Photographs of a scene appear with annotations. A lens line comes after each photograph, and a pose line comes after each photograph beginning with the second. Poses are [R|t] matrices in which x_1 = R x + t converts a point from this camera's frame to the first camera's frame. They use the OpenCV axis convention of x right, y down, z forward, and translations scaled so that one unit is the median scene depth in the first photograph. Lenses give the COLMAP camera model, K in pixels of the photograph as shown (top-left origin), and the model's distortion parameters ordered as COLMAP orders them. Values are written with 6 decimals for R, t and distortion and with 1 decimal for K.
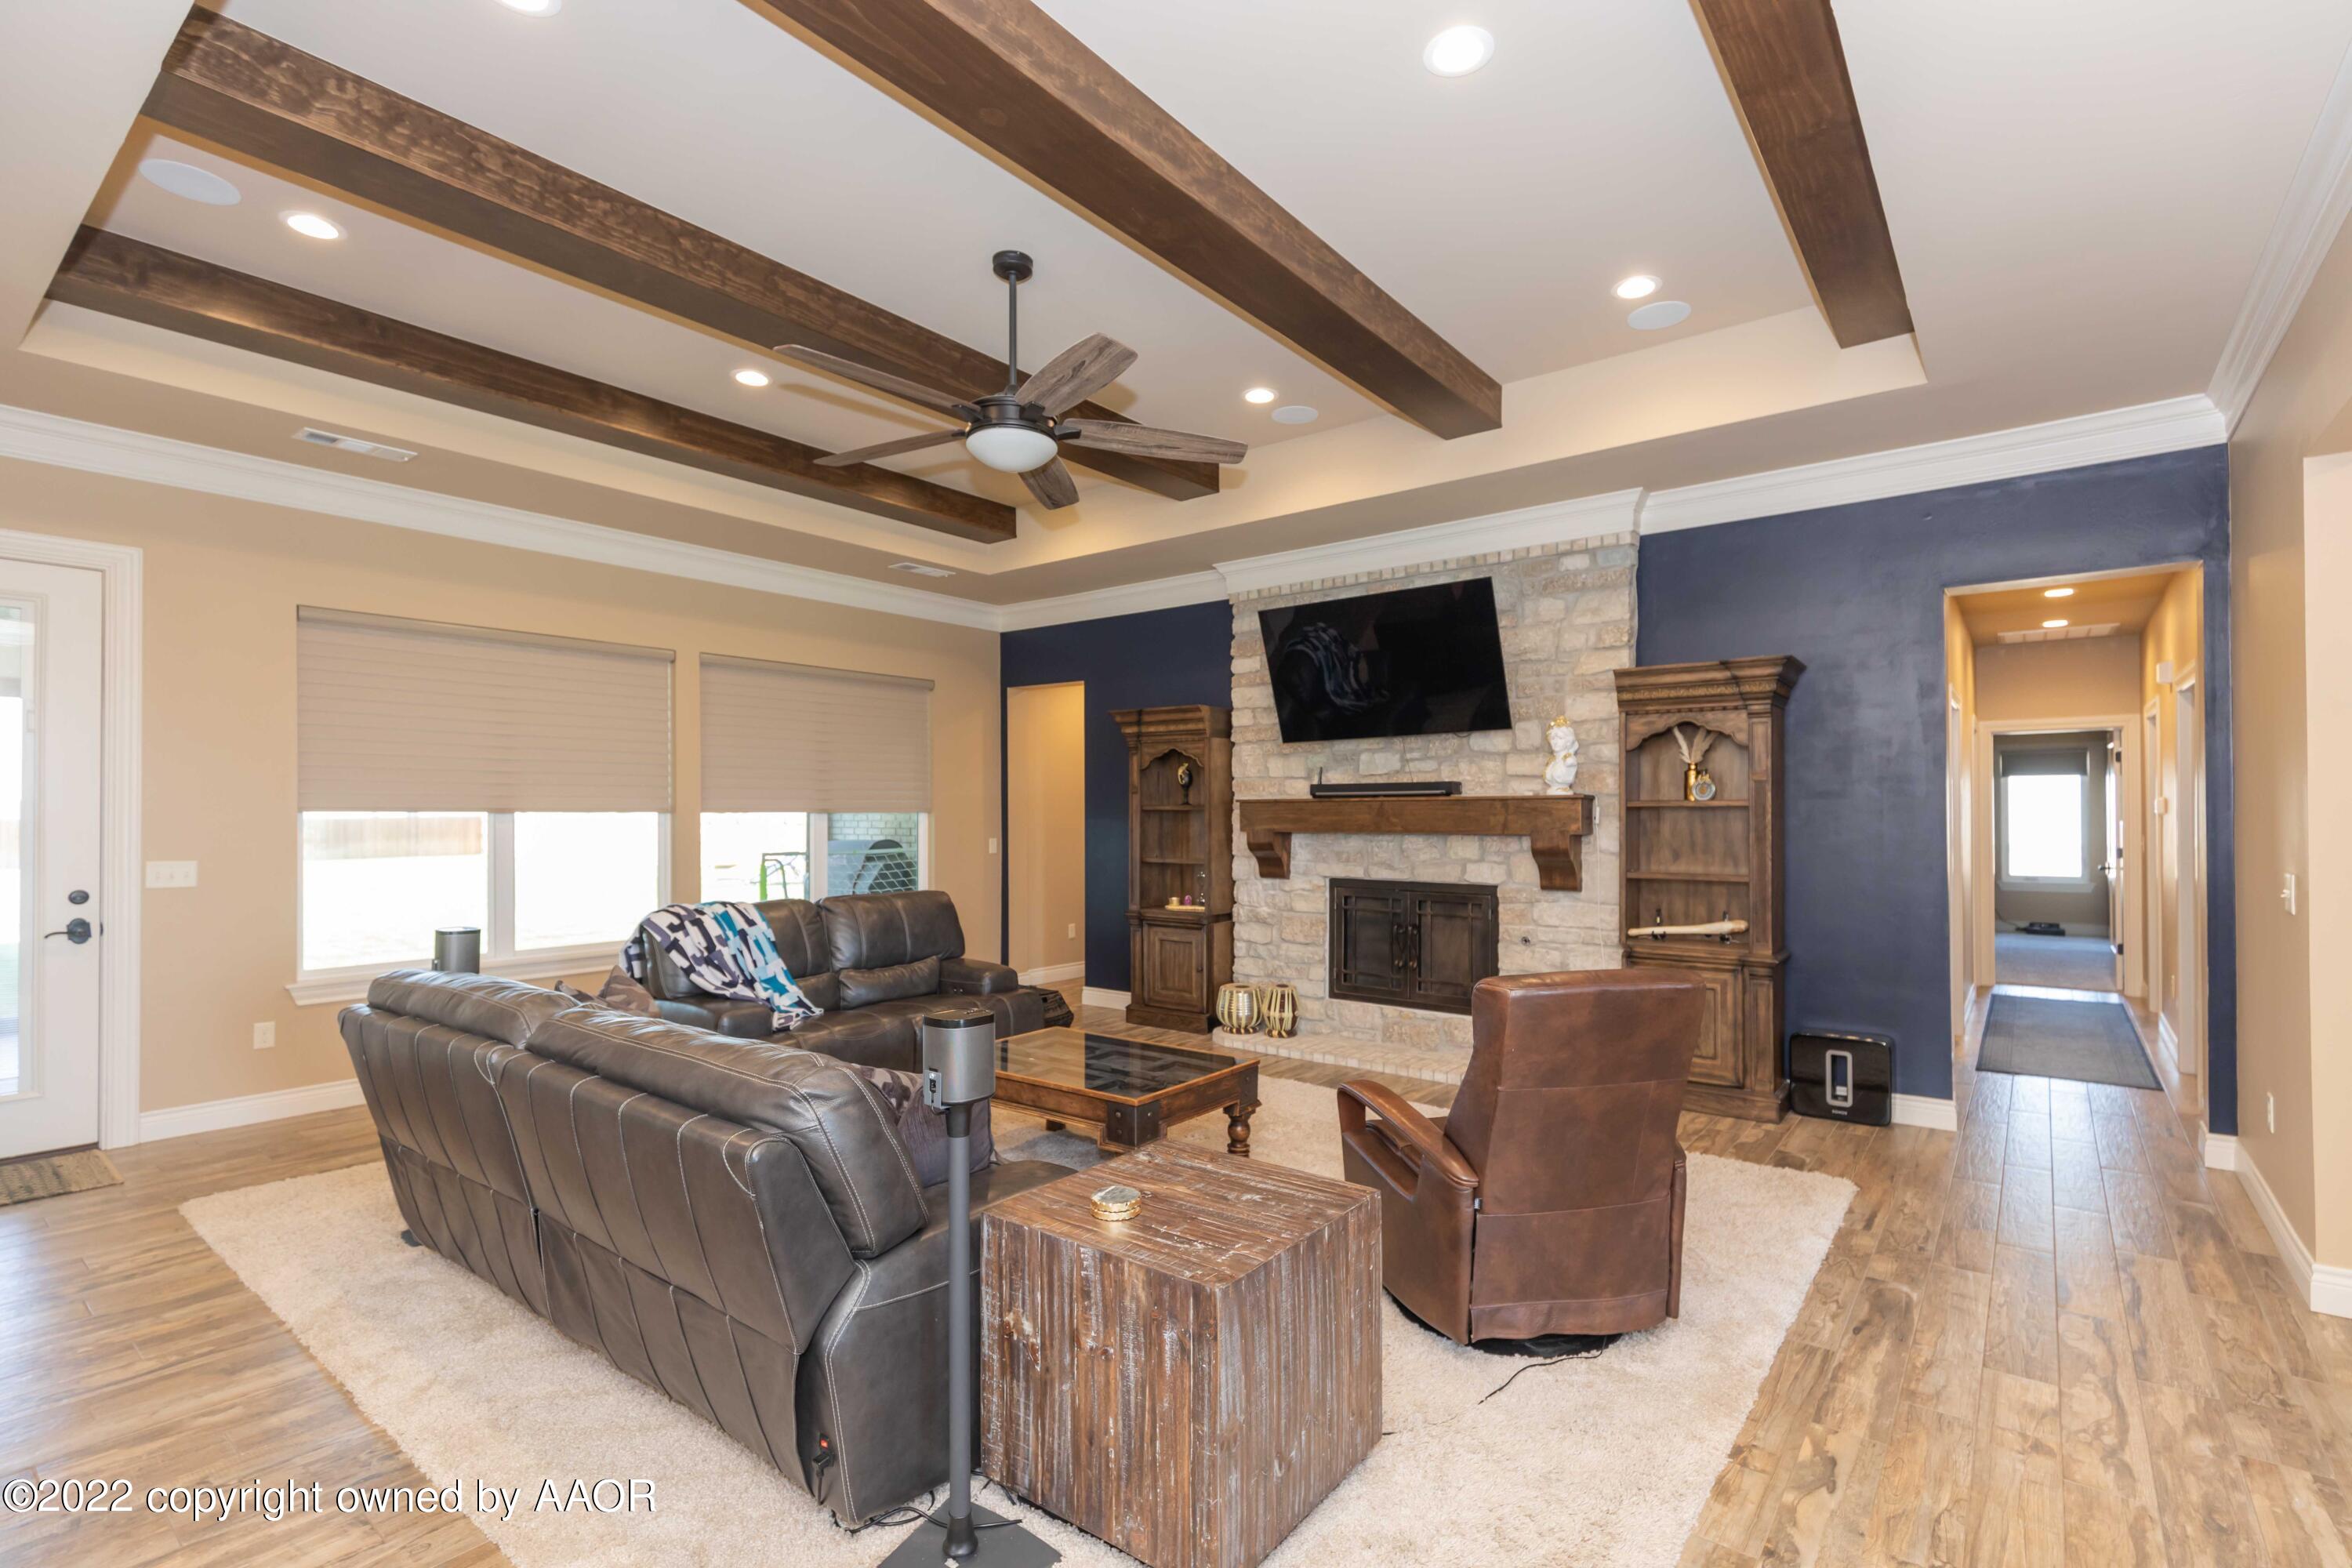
lens RADIAL K [[1078.3, 0, 1197.0], [0, 1078.3, 811.1], [0, 0, 1]] dist [0.008494, -0.001815]
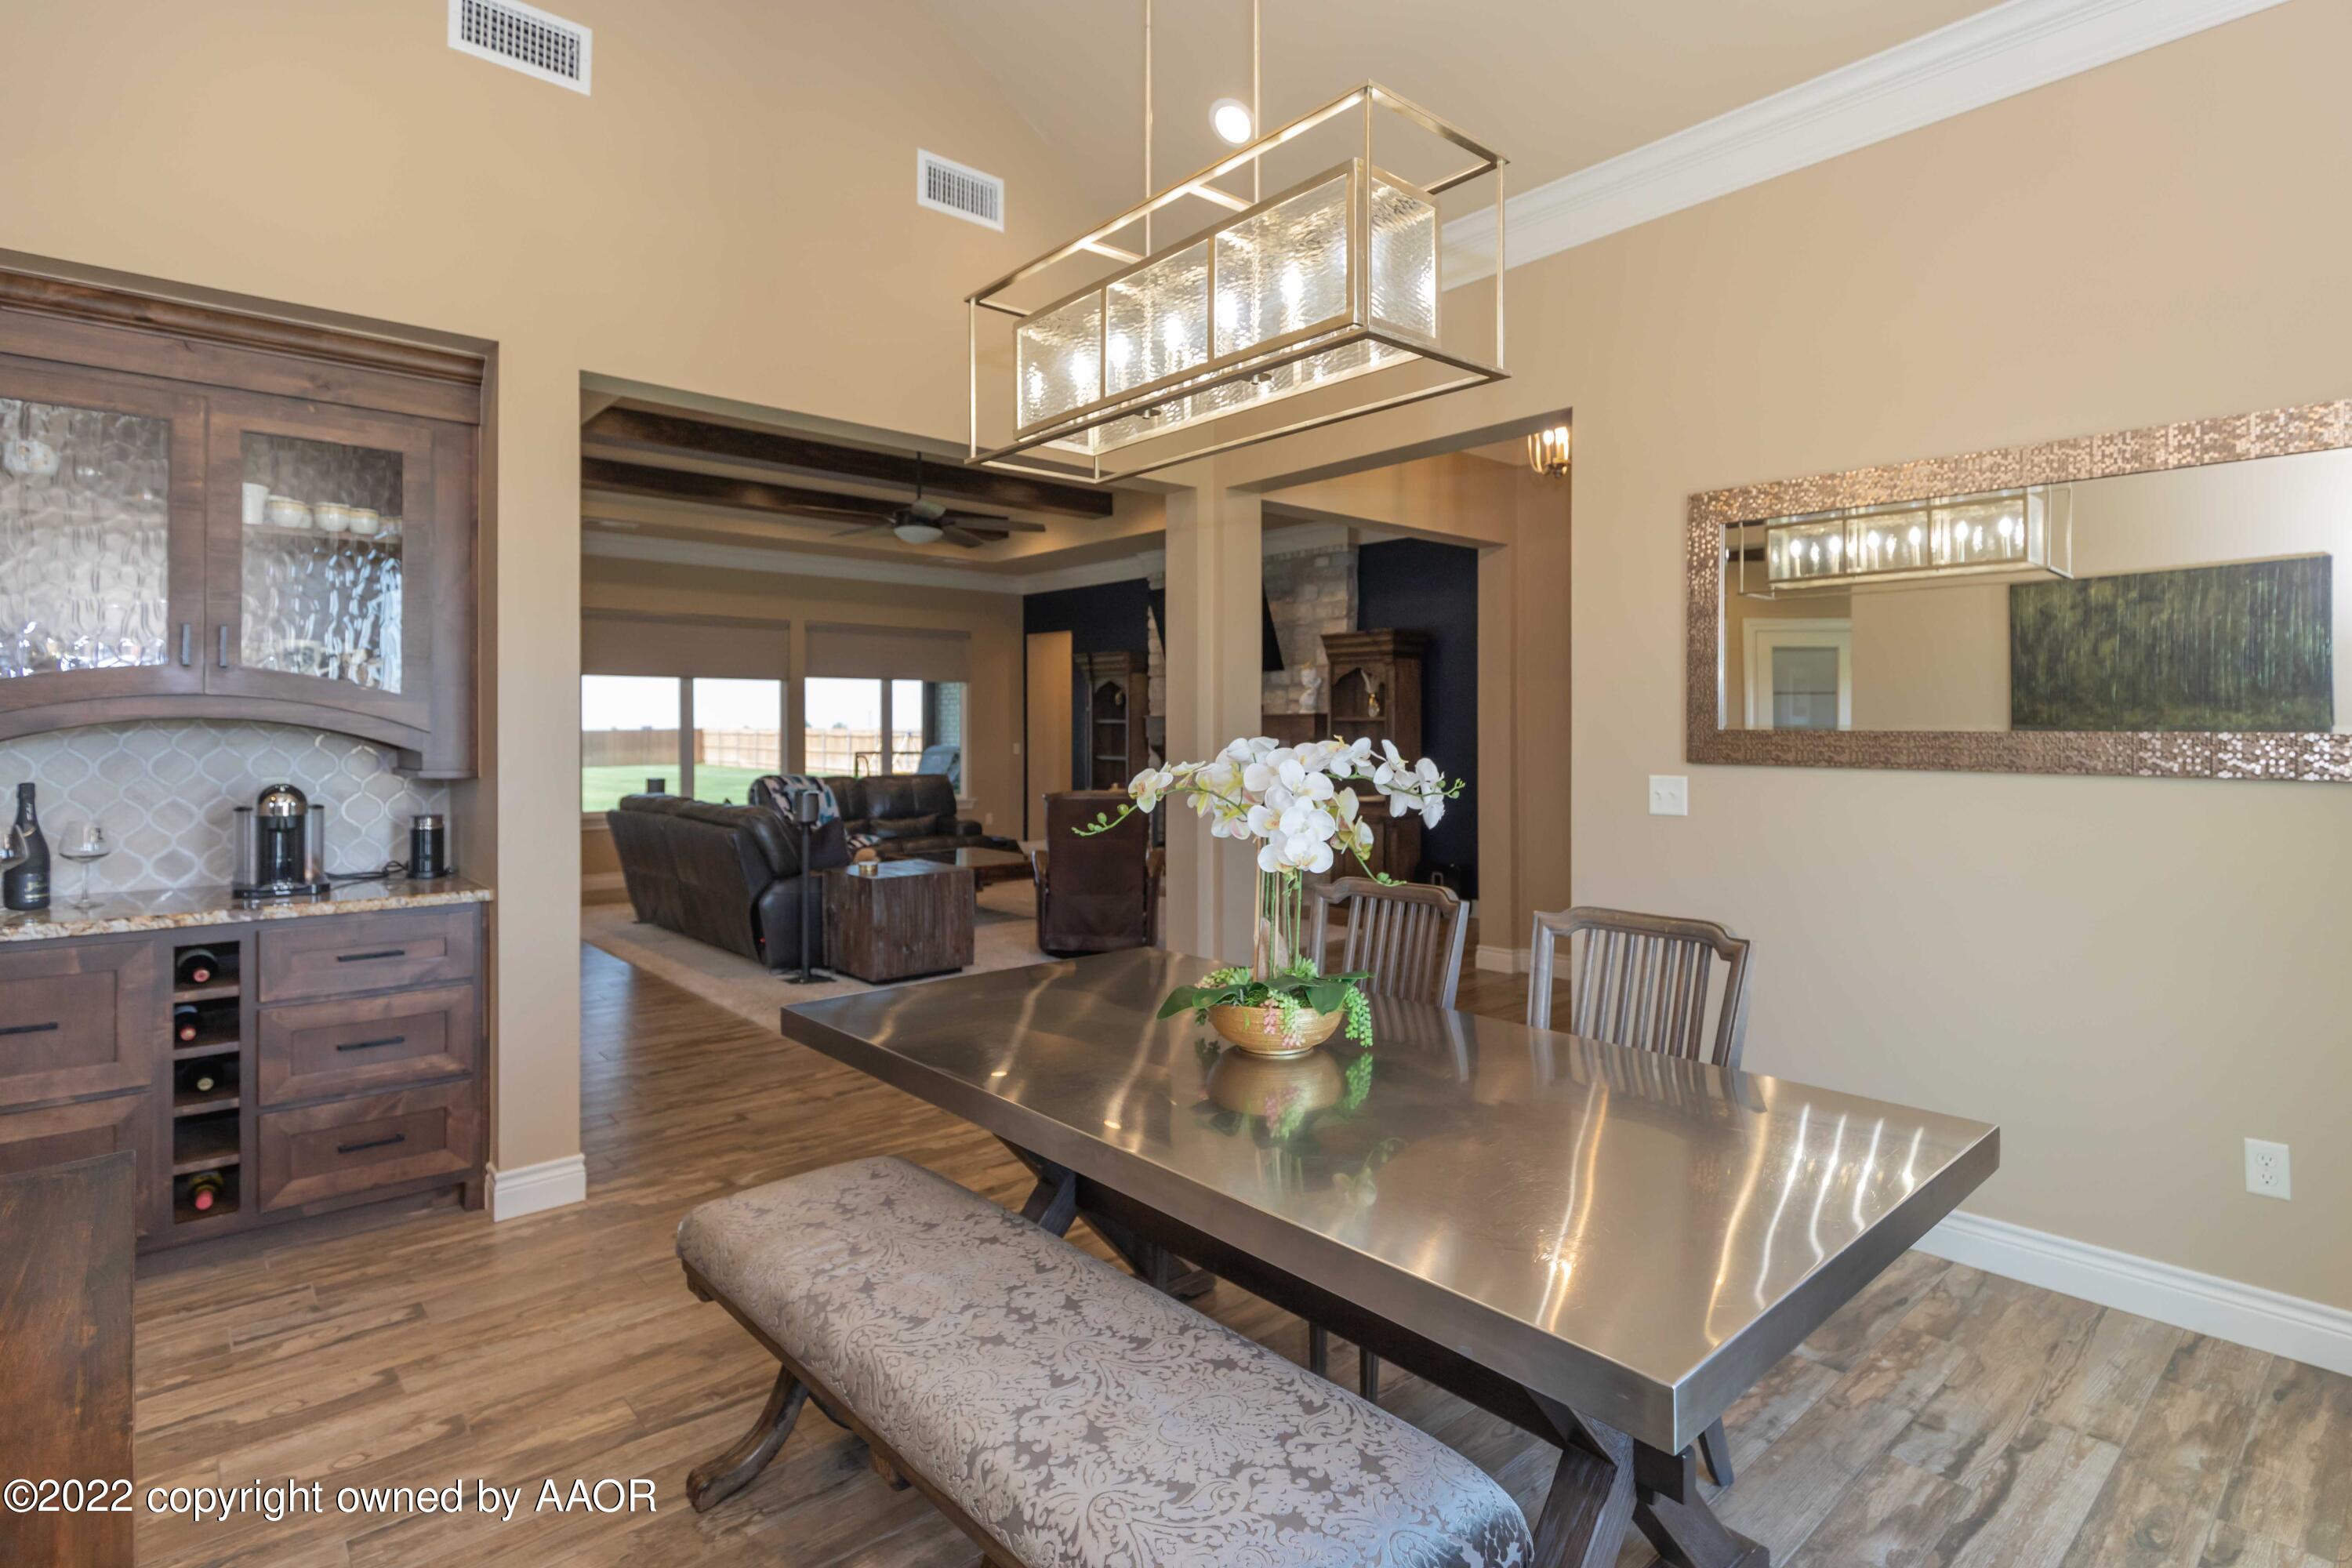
lens RADIAL K [[1182.0, 0, 1199.7], [0, 1182.0, 729.4], [0, 0, 1]] dist [0.052818, 0.001096]
pose [[0.981190, 0.004541, -0.192991, 0.483934], [-0.004055, 0.999988, 0.002917, 0.002722], [0.193002, -0.002080, 0.981196, -0.650077]]
